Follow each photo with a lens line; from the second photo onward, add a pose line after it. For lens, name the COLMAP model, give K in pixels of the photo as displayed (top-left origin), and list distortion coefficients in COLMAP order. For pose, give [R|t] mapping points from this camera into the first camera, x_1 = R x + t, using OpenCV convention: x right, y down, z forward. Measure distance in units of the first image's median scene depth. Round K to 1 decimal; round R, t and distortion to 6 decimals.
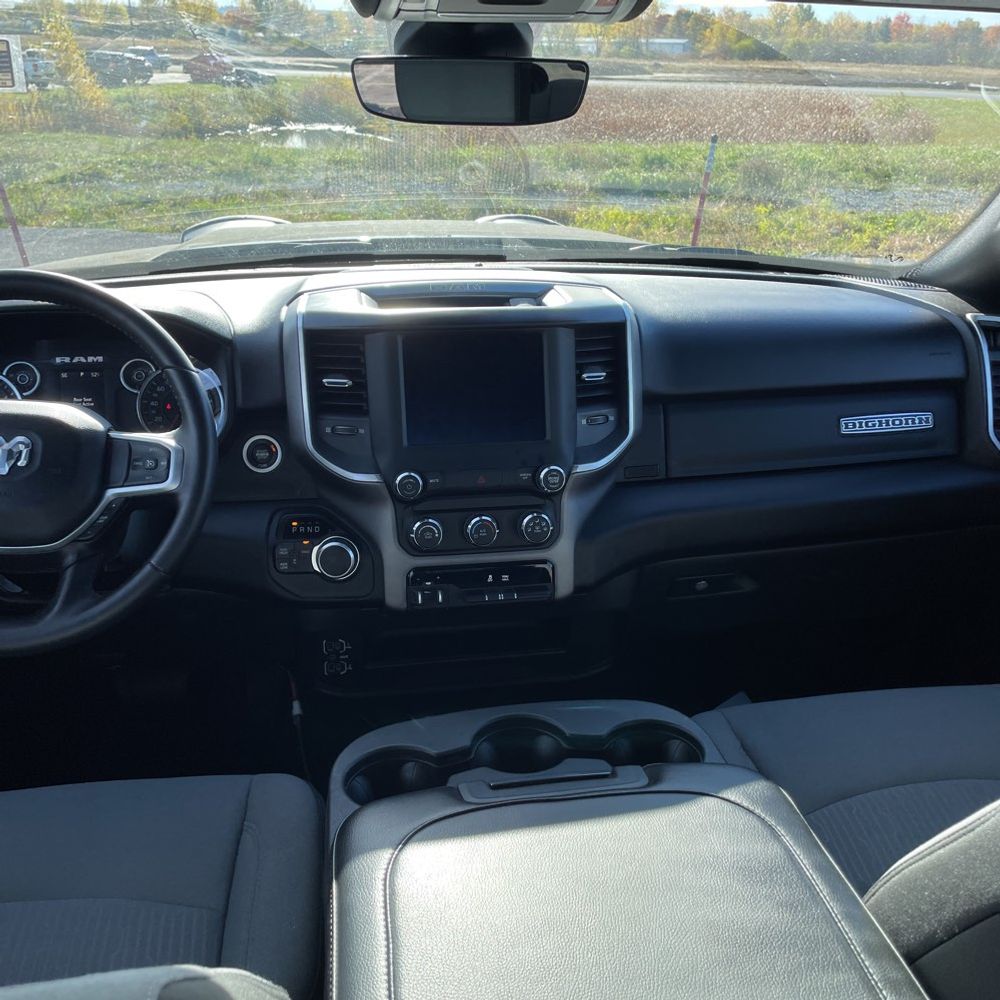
lens RADIAL K [[1002.8, 0, 500.0], [0, 1002.8, 500.0], [0, 0, 1]] dist [0.108448, -0.117348]
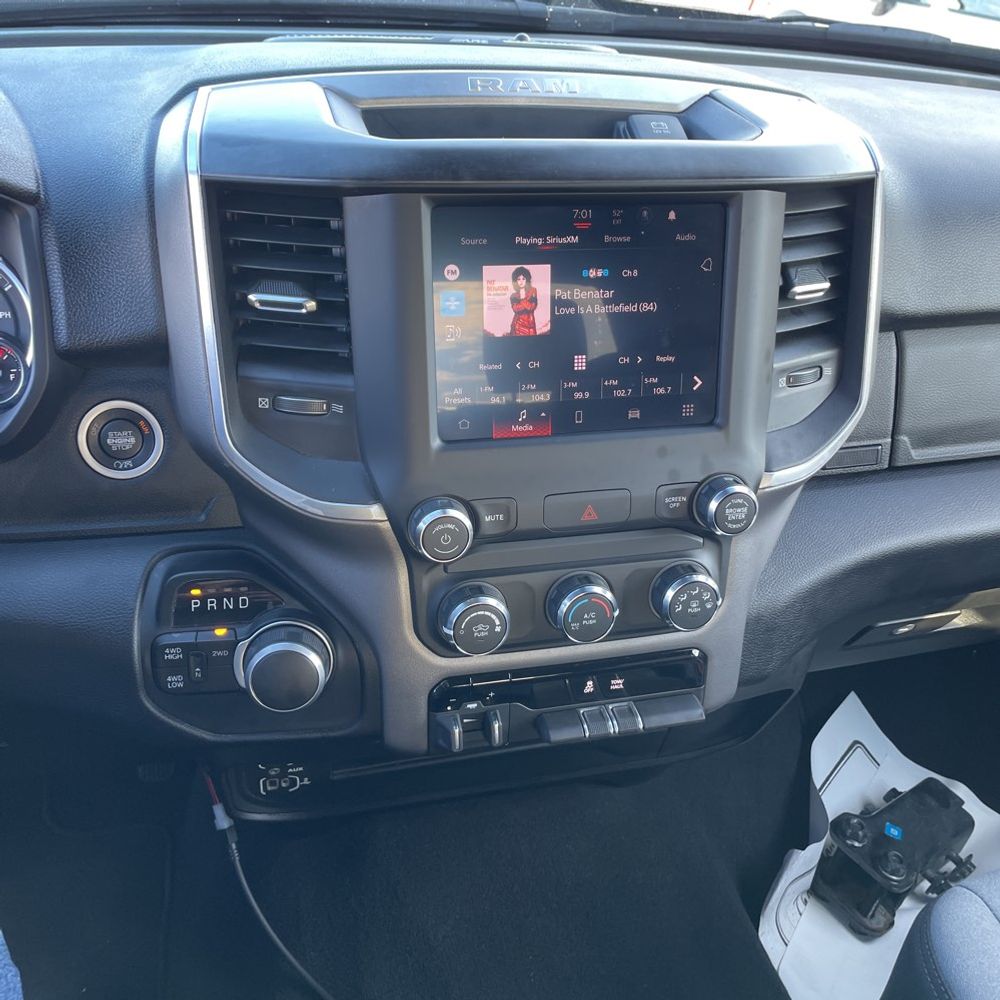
lens RADIAL K [[1004.8, 0, 514.8], [0, 1004.8, 471.6], [0, 0, 1]] dist [0.106362, -0.158918]
pose [[0.995531, 0.004742, 0.094321, -0.098177], [-0.020394, 0.985968, 0.165682, -0.115792], [-0.092212, -0.166865, 0.981658, 0.519222]]
